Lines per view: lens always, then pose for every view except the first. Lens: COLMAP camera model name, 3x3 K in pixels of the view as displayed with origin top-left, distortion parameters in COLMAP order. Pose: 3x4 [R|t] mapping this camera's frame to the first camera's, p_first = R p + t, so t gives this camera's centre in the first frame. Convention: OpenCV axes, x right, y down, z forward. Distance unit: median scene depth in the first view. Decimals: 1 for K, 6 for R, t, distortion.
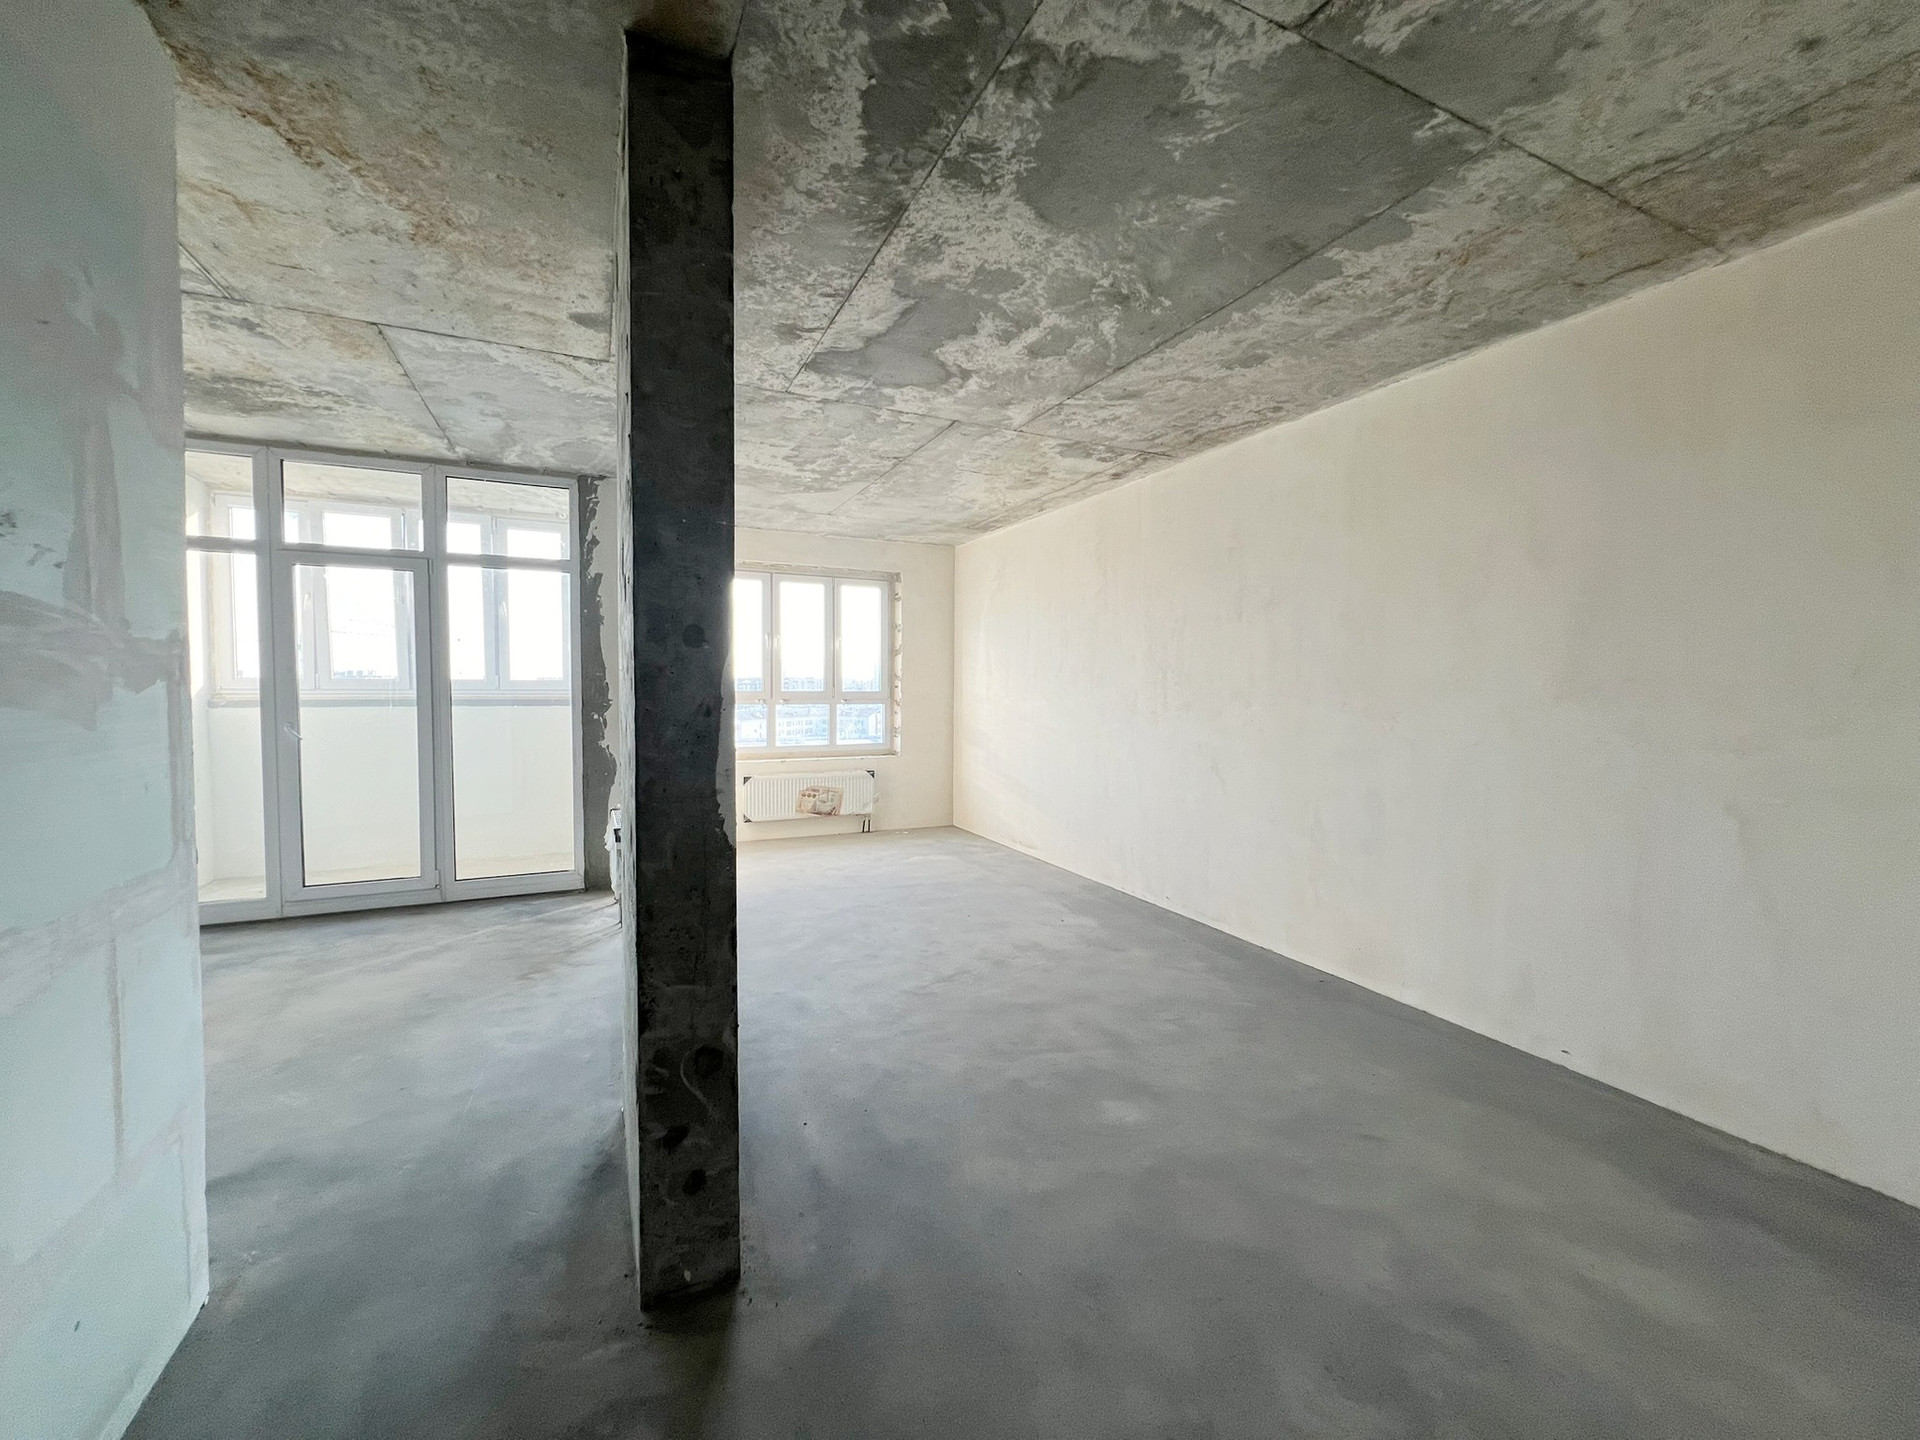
lens RADIAL K [[768.0, 0, 956.7], [0, 768.0, 717.2], [0, 0, 1]] dist [-0.003555, 0.000611]
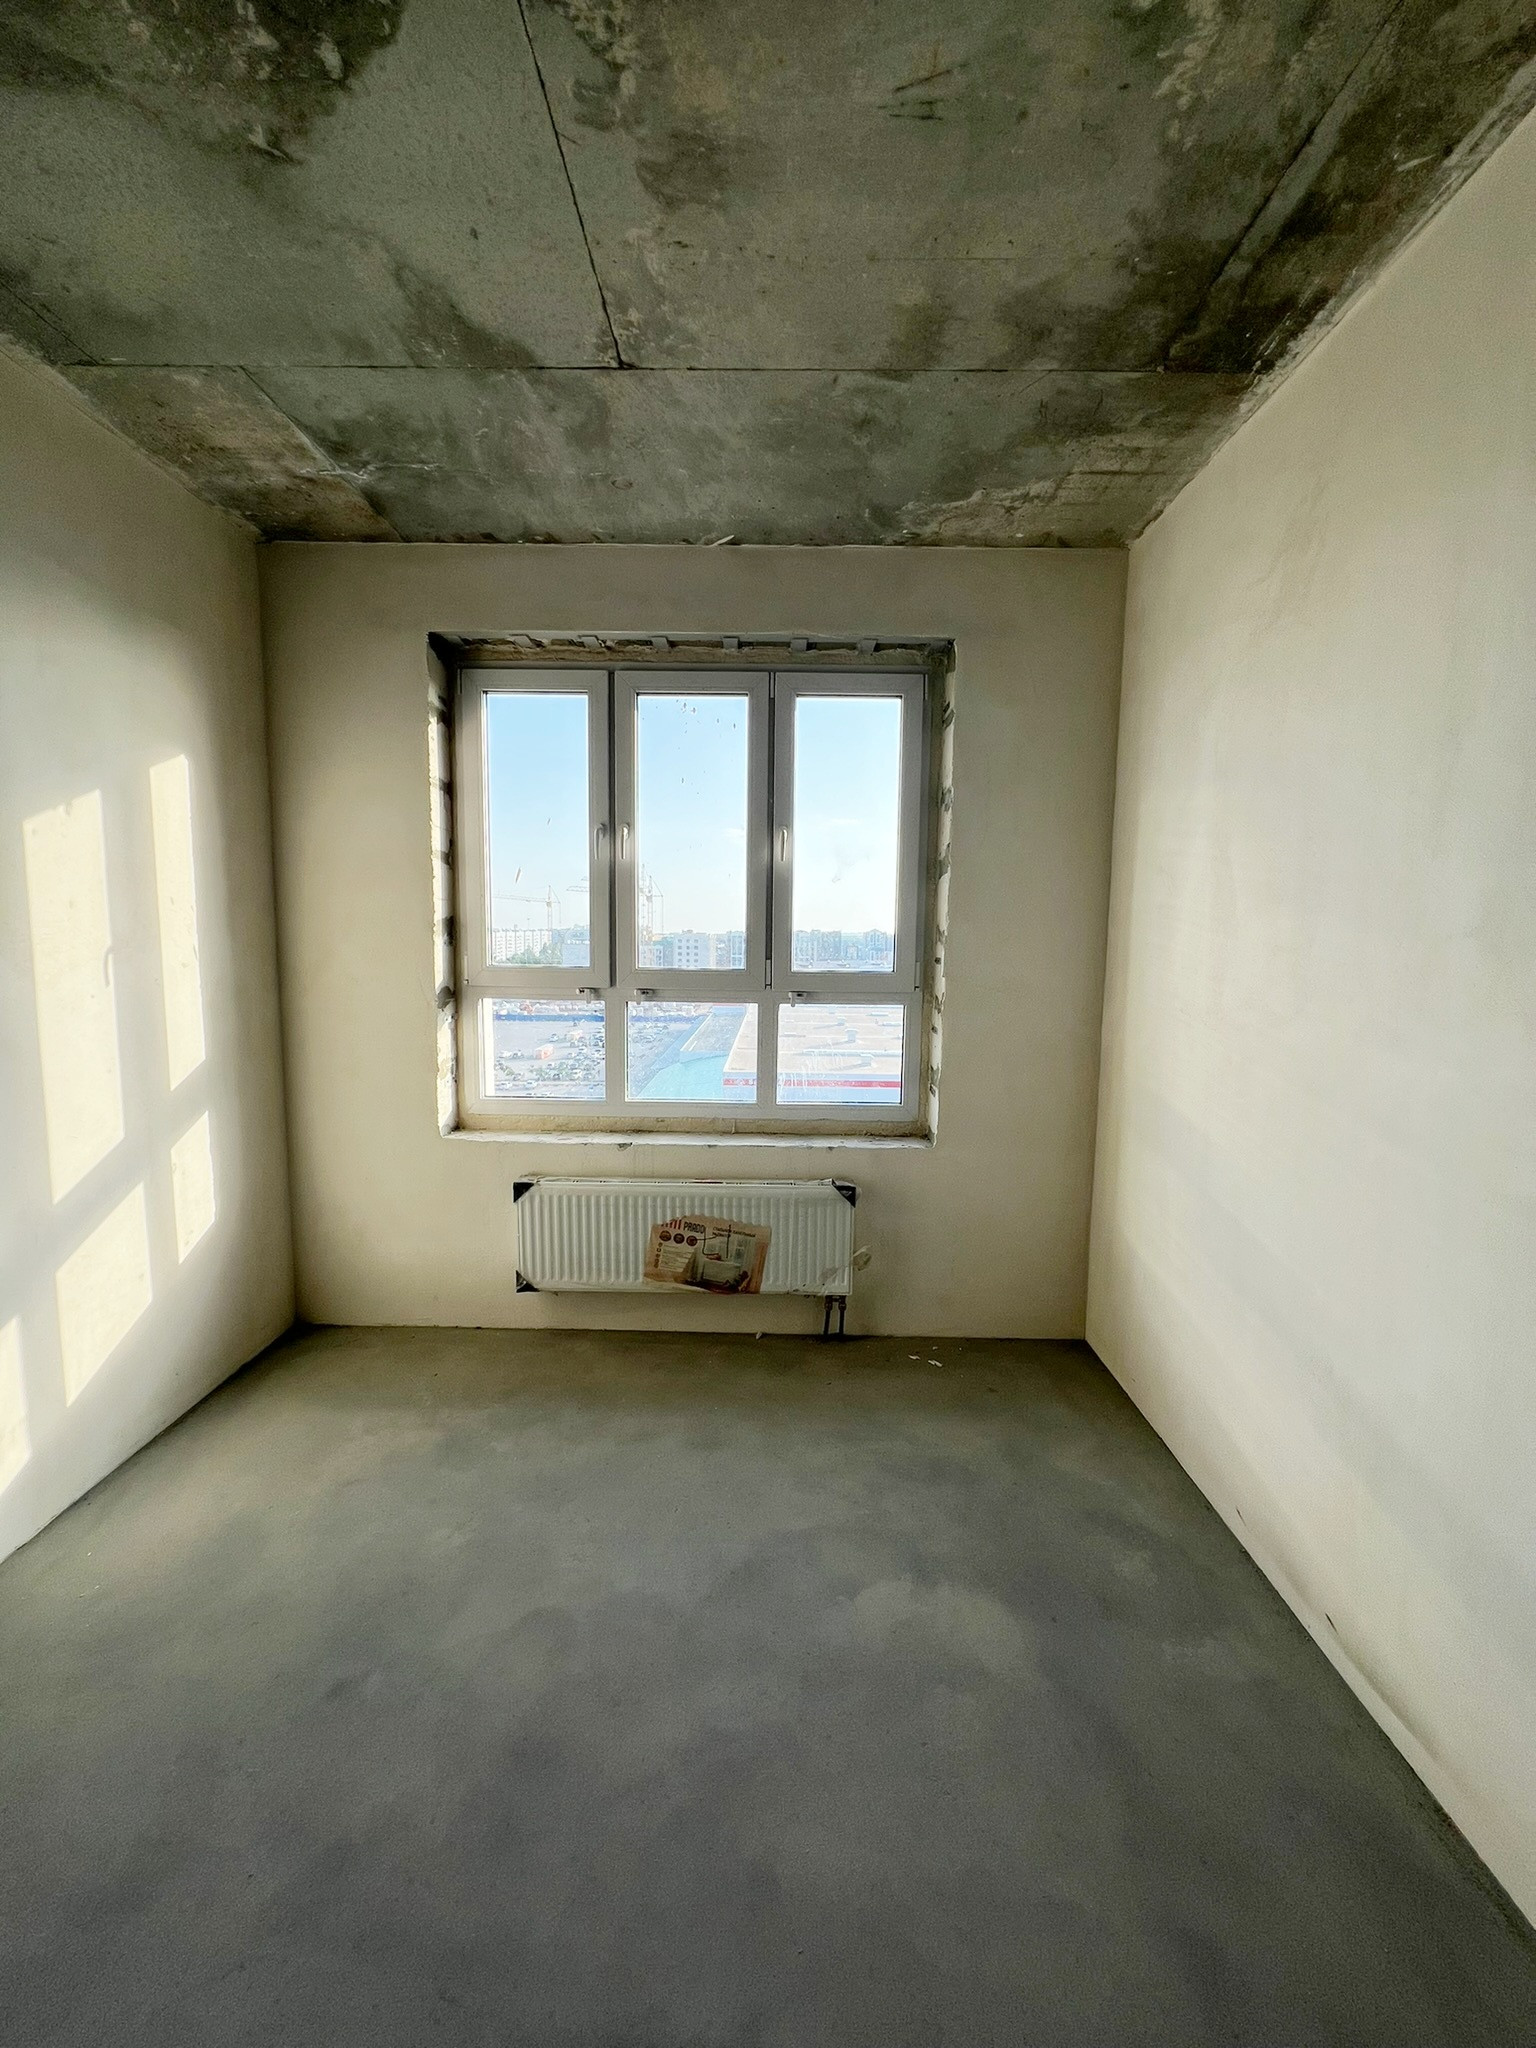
lens RADIAL K [[819.2, 0, 767.2], [0, 819.2, 1020.5], [0, 0, 1]] dist [-0.003555, 0.000611]
pose [[0.898459, 0.050607, -0.436132, 0.039945], [-0.025918, 0.997716, 0.062378, -0.059453], [0.438292, -0.044740, 0.897718, 1.075865]]
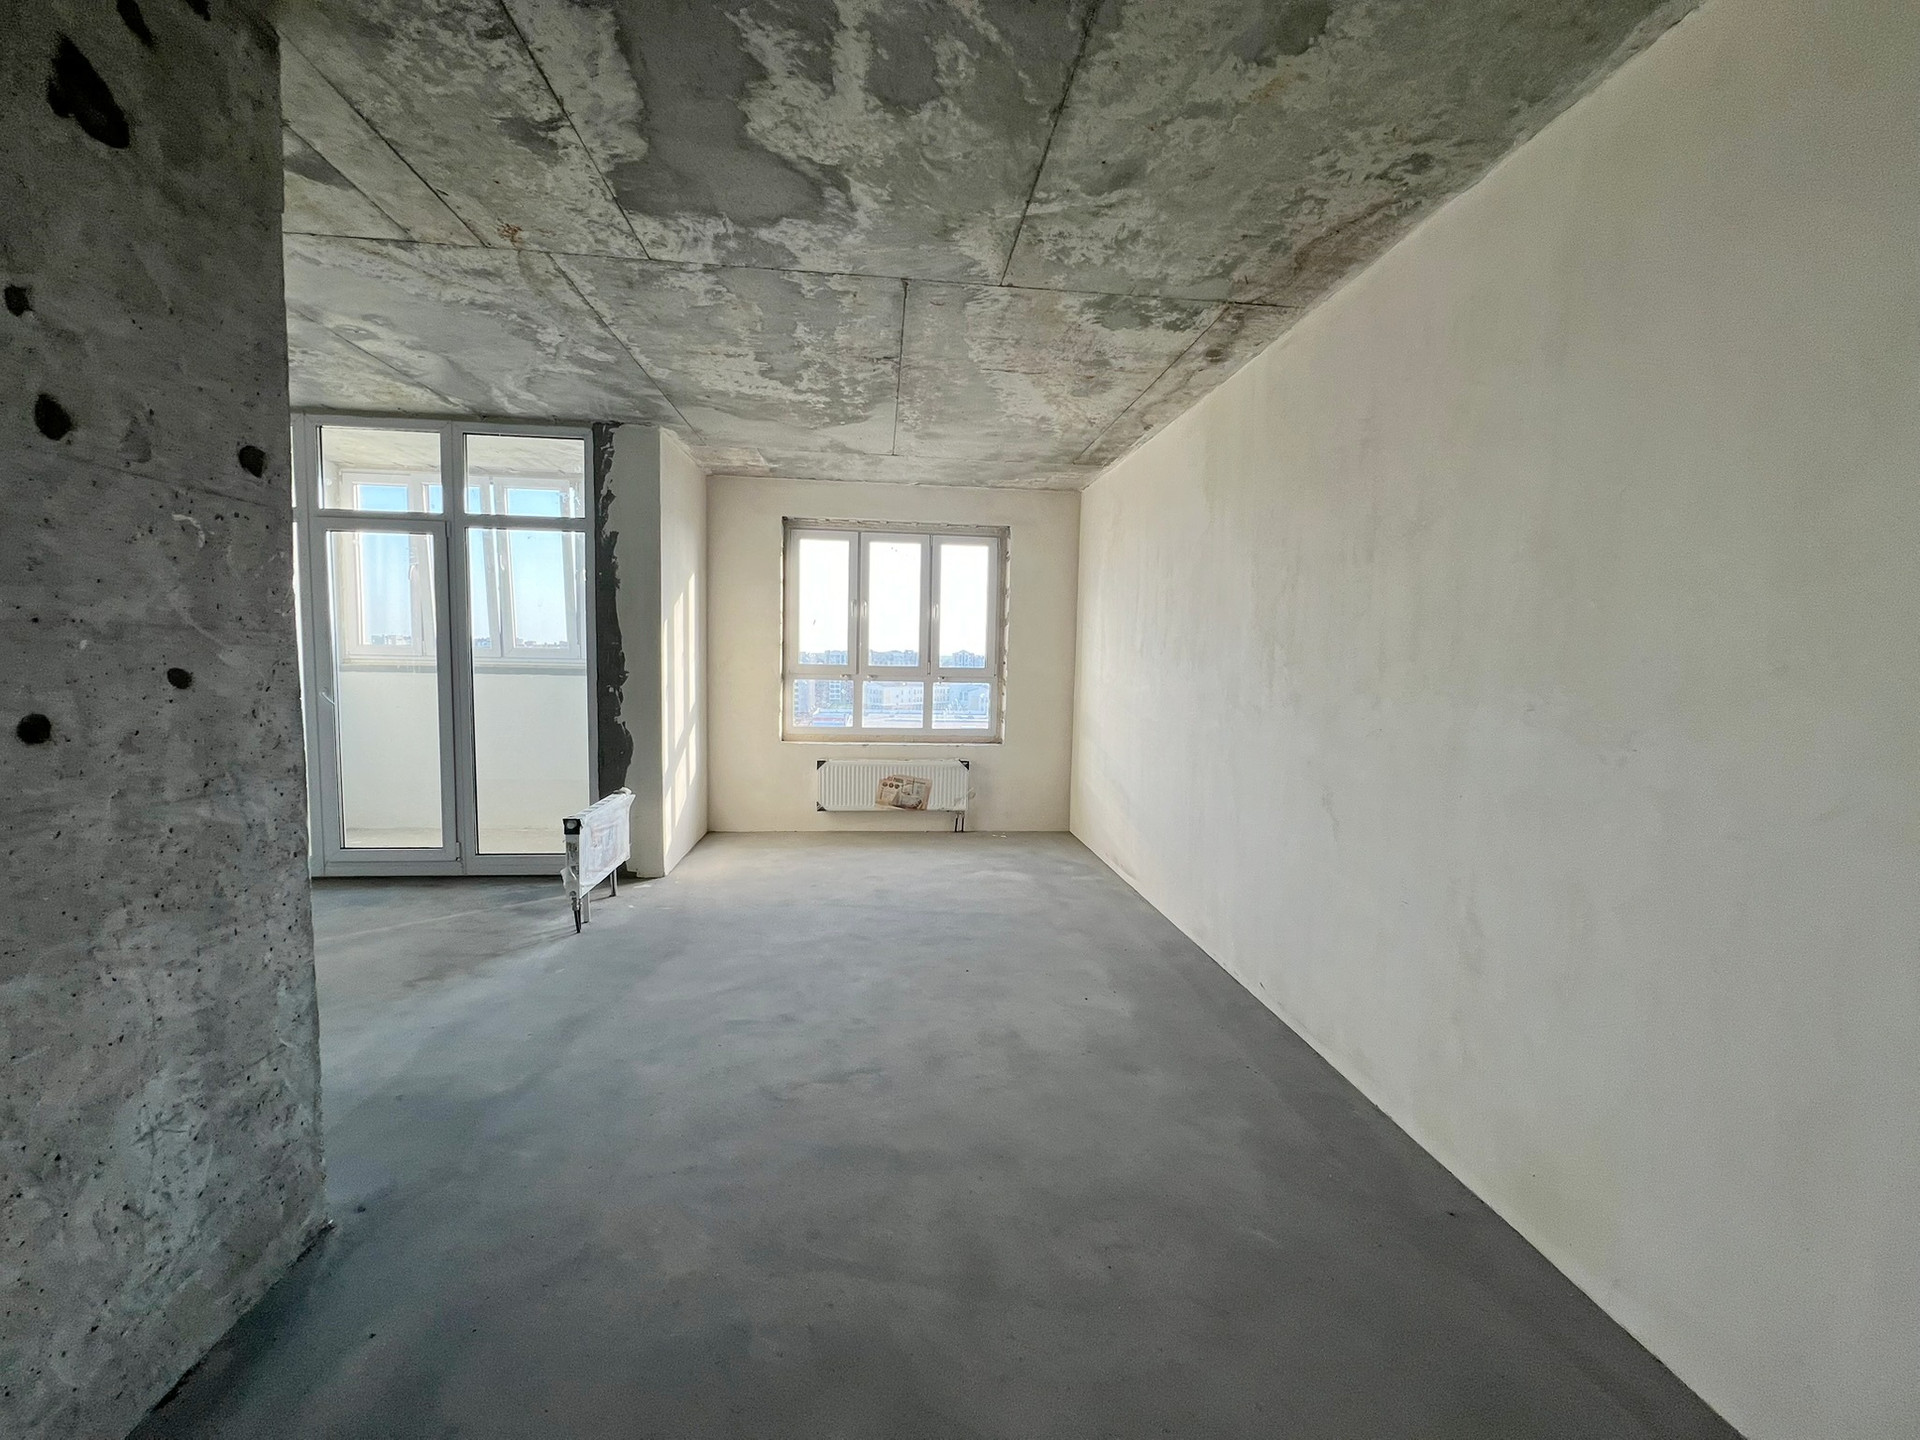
lens RADIAL K [[768.0, 0, 956.7], [0, 768.0, 717.2], [0, 0, 1]] dist [-0.003555, 0.000611]
pose [[0.944442, 0.039905, -0.326246, 0.266522], [-0.029766, 0.998908, 0.036013, -0.016056], [0.327327, -0.024301, 0.944599, 0.328671]]
